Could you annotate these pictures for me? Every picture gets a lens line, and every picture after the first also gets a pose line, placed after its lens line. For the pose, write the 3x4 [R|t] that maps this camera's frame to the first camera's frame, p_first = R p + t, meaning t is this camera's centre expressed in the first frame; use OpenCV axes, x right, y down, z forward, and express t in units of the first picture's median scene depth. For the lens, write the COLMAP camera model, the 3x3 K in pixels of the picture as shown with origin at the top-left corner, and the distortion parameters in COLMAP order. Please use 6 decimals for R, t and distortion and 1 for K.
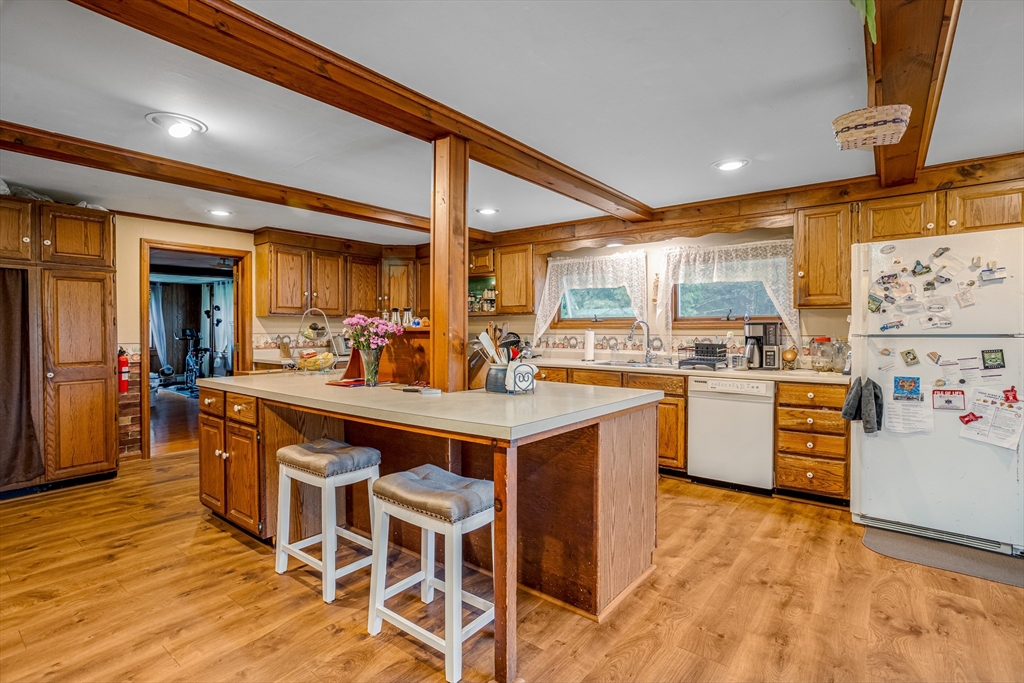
lens RADIAL K [[488.4, 0, 518.4], [0, 488.4, 334.7], [0, 0, 1]] dist [-0.028007, 0.011582]
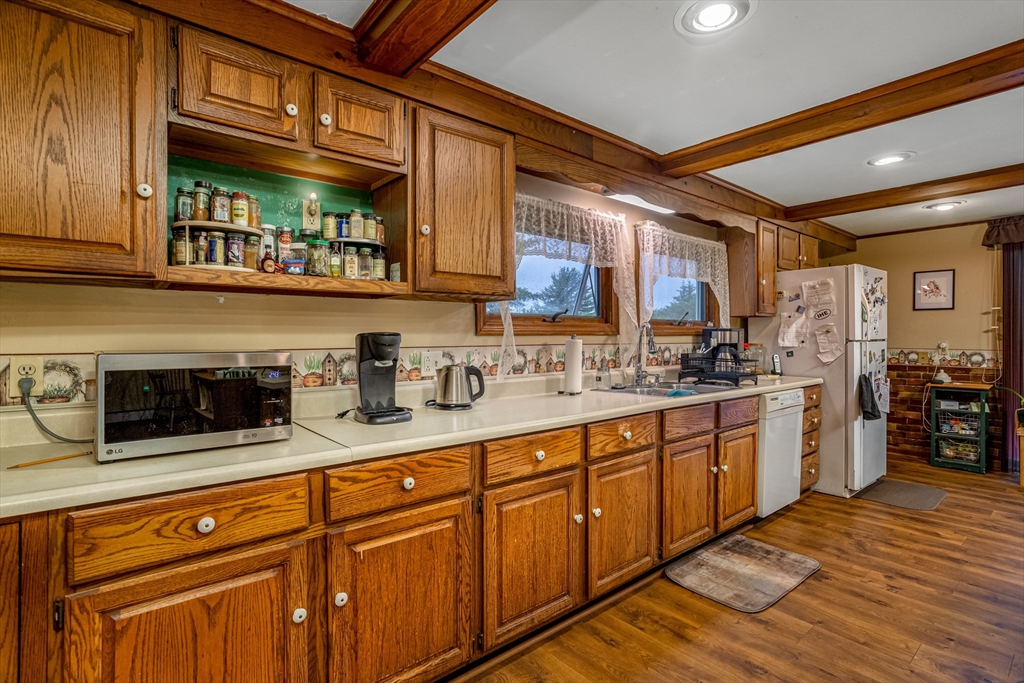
lens RADIAL K [[488.4, 0, 482.0], [0, 488.4, 341.4], [0, 0, 1]] dist [-0.028007, 0.011582]
pose [[0.240678, -0.010237, 0.970551, -0.679105], [0.013240, 0.999886, 0.007263, -0.015774], [-0.970515, 0.011102, 0.240786, 1.622002]]
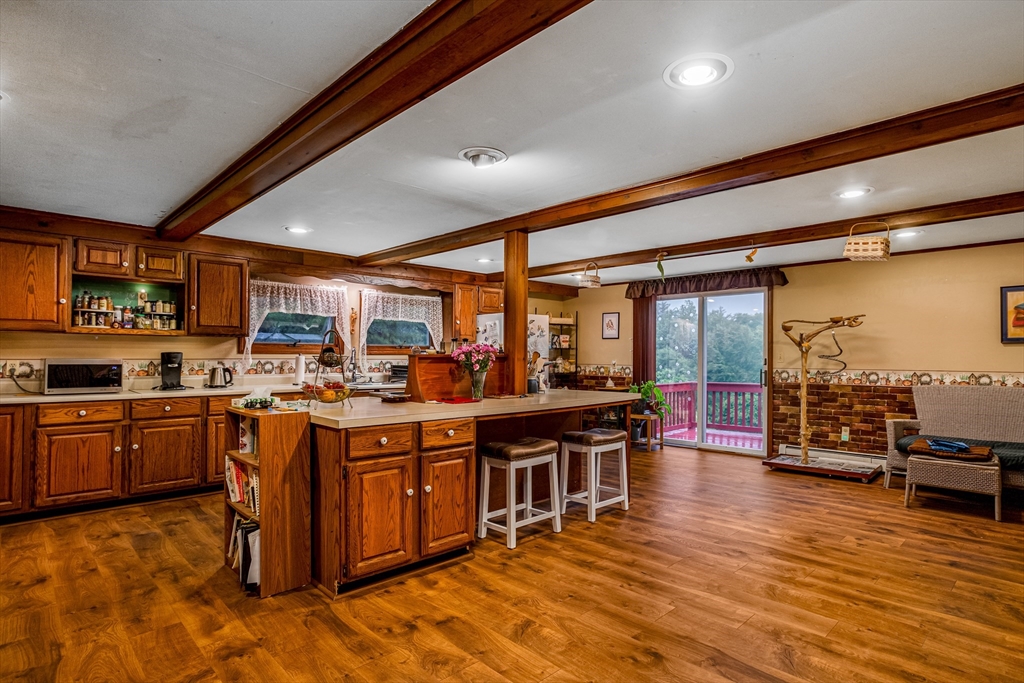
lens RADIAL K [[556.1, 0, 516.6], [0, 556.1, 350.4], [0, 0, 1]] dist [-0.001284, 0.002152]
pose [[0.143569, 0.007322, 0.989613, -1.595612], [0.005284, 0.999953, -0.008165, -0.010490], [-0.989626, 0.006402, 0.143523, 0.640633]]
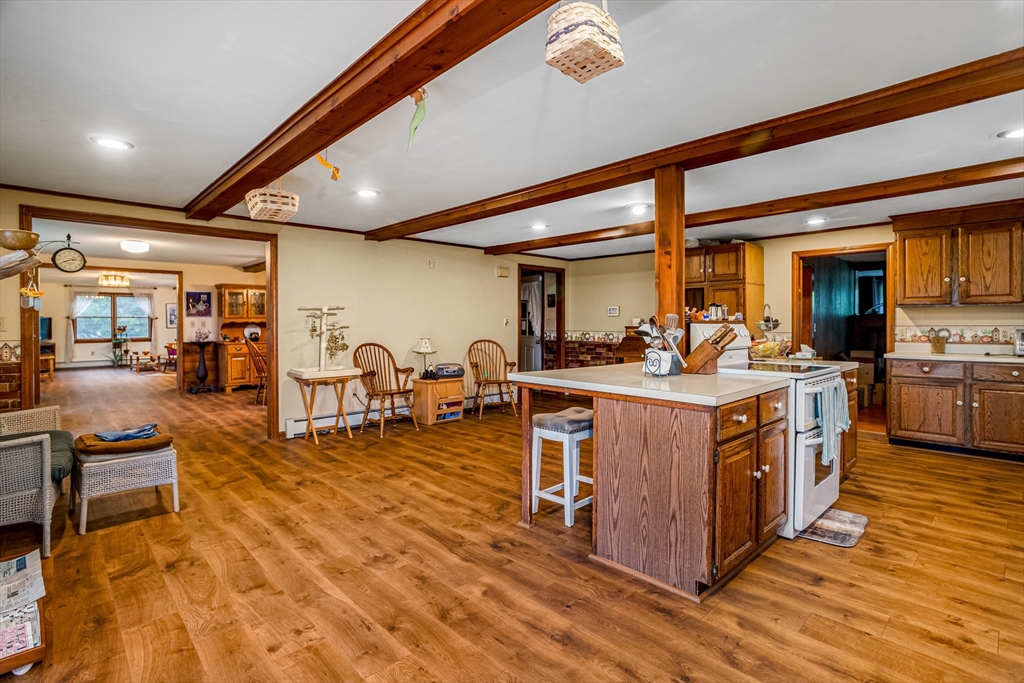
lens RADIAL K [[488.4, 0, 496.4], [0, 488.4, 324.6], [0, 0, 1]] dist [-0.028007, 0.011582]
pose [[-0.157406, 0.002019, -0.987532, 0.975341], [-0.007629, 0.999966, 0.003260, -0.003629], [0.987504, 0.008047, -0.157386, 0.650459]]
